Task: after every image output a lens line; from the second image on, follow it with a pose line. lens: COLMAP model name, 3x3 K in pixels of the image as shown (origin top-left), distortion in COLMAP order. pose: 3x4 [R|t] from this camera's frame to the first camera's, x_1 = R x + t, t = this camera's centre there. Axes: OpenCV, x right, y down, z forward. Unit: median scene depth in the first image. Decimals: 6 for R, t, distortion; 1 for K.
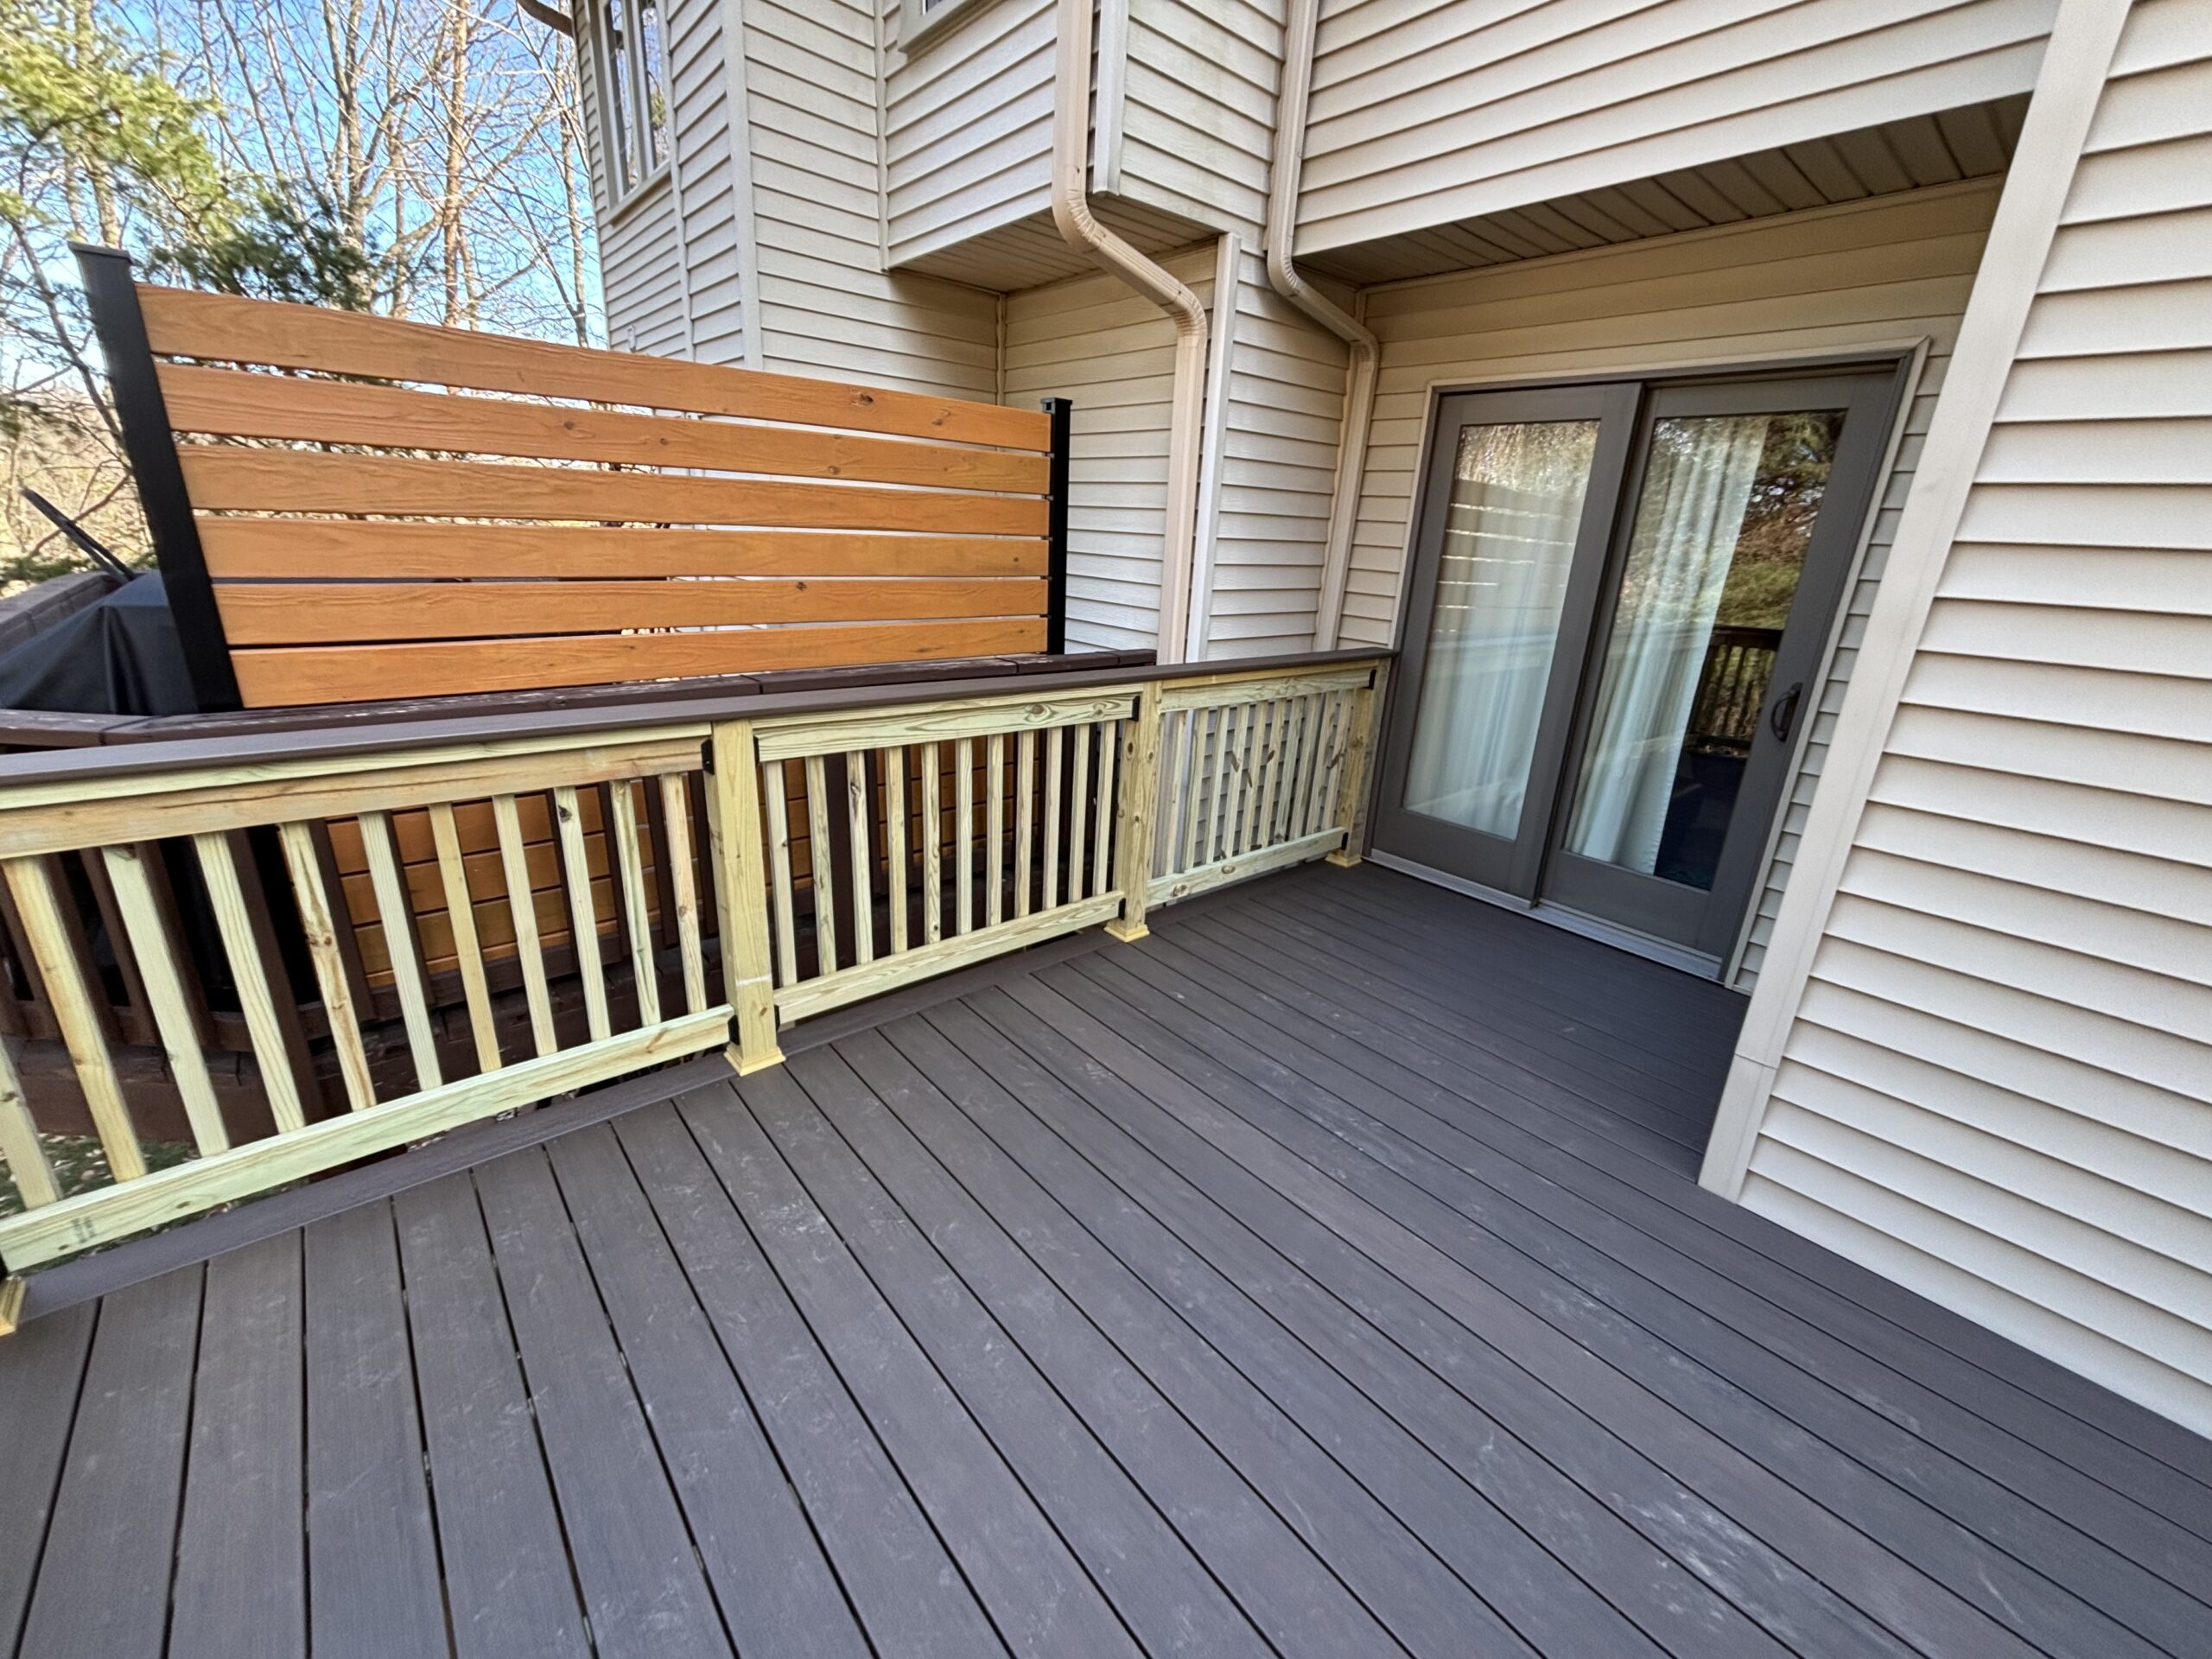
lens RADIAL K [[889.7, 0, 1109.3], [0, 889.7, 831.8], [0, 0, 1]] dist [-0.002088, -0.000911]
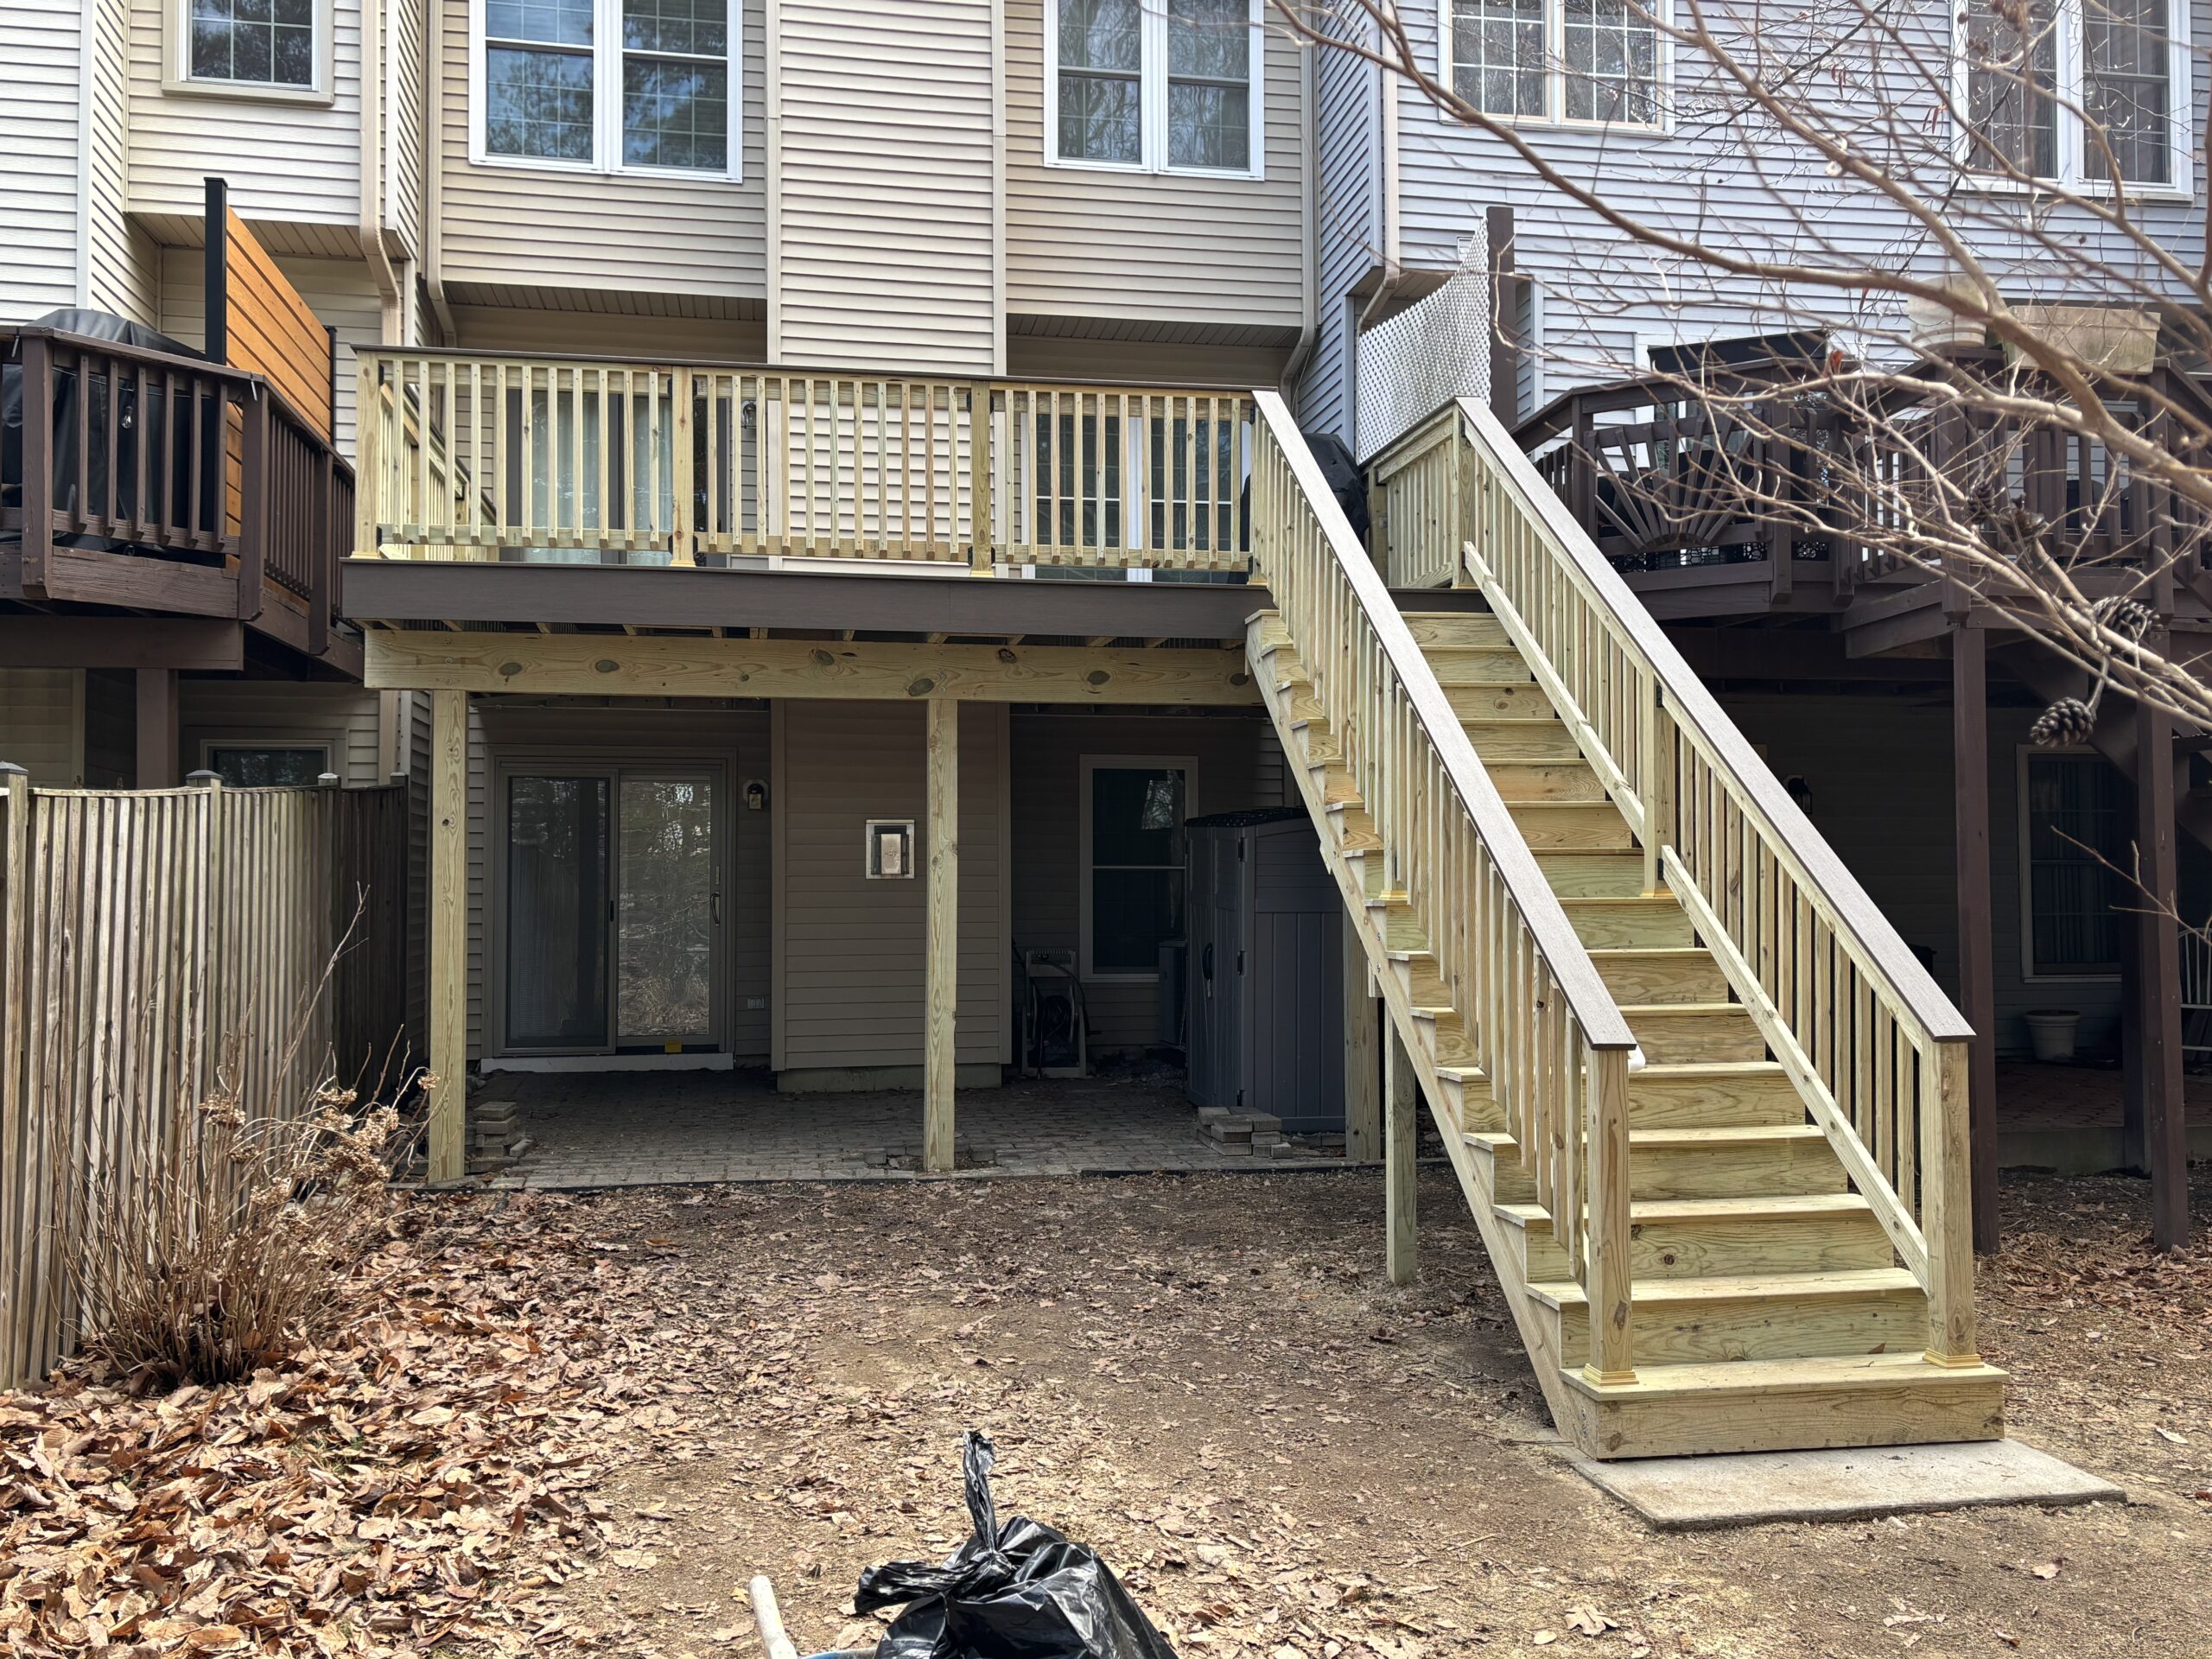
lens RADIAL K [[1950.7, 0, 1112.1], [0, 1950.7, 827.6], [0, 0, 1]] dist [0.046845, -0.018060]
pose [[0.500469, -0.026022, 0.865363, -2.571028], [0.307864, 0.939564, -0.149795, 1.385762], [-0.809166, 0.341382, 0.478234, -1.589103]]
